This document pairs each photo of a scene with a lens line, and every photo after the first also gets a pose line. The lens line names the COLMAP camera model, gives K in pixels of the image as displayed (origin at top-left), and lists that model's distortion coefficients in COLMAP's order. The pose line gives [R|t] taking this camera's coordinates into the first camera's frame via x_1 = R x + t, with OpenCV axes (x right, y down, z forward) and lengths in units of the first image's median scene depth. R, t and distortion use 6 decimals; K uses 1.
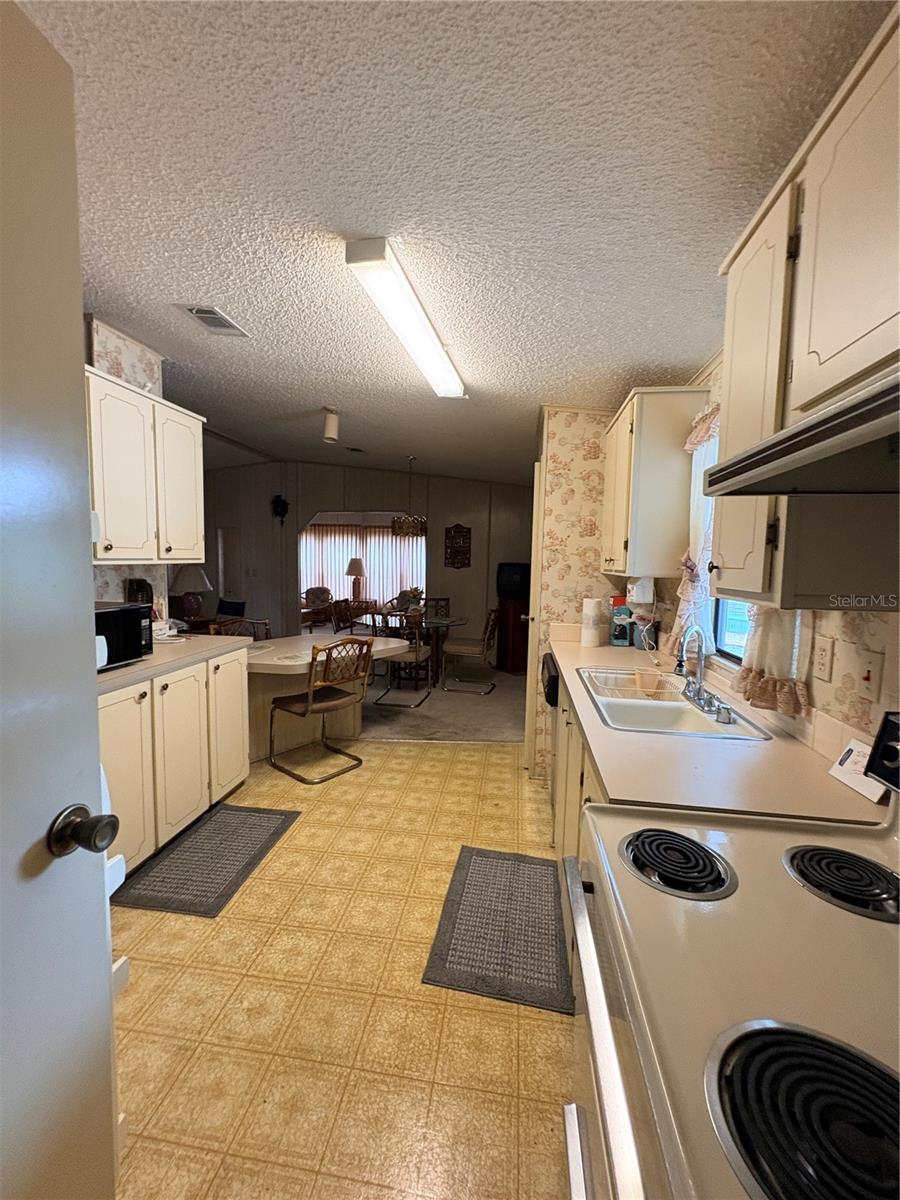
lens RADIAL K [[478.5, 0, 450.0], [0, 478.5, 600.0], [0, 0, 1]] dist [0.000619, 0.000208]
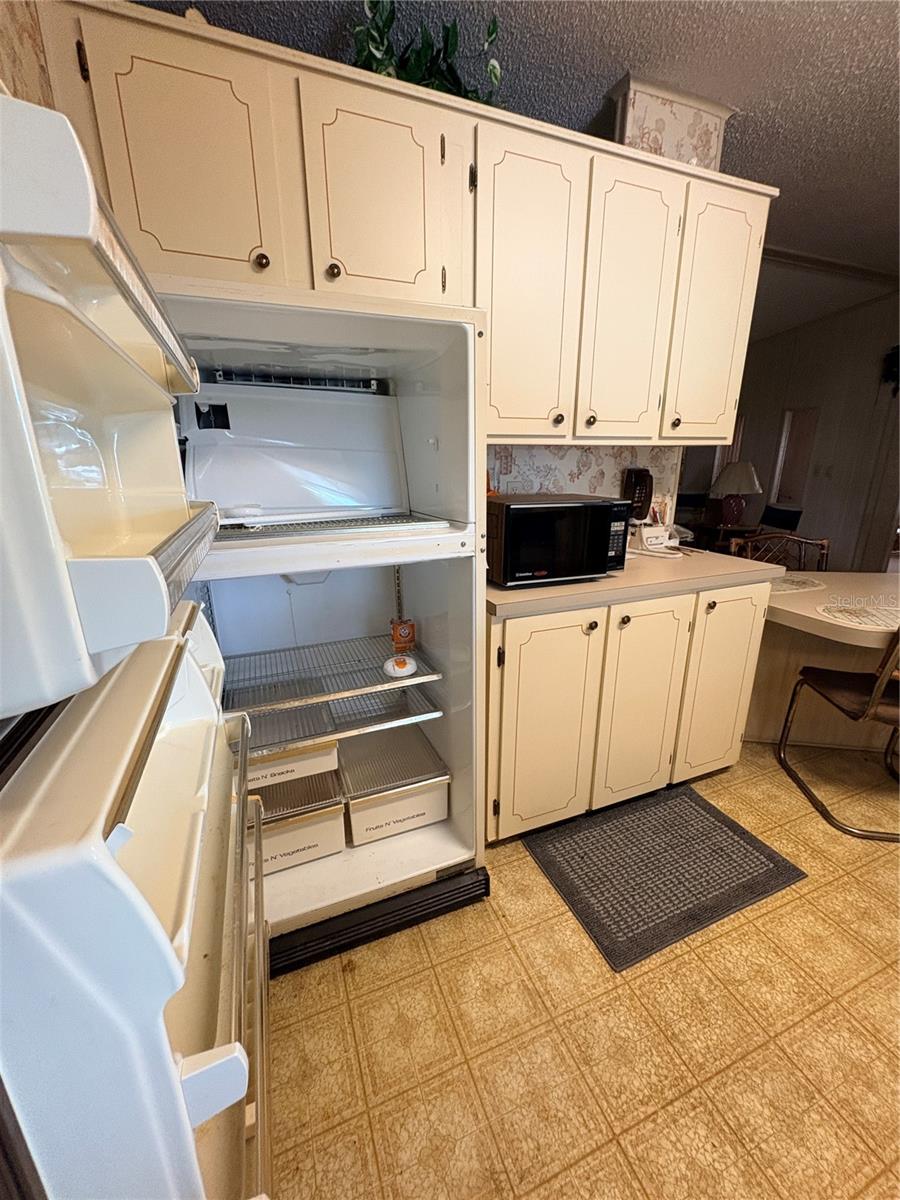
lens RADIAL K [[478.5, 0, 450.0], [0, 478.5, 600.0], [0, 0, 1]] dist [0.000619, 0.000208]
pose [[0.497399, 0.223740, -0.838173, -0.101398], [-0.057636, 0.972558, 0.225409, 0.005198], [0.865605, -0.063809, 0.496645, 0.318499]]
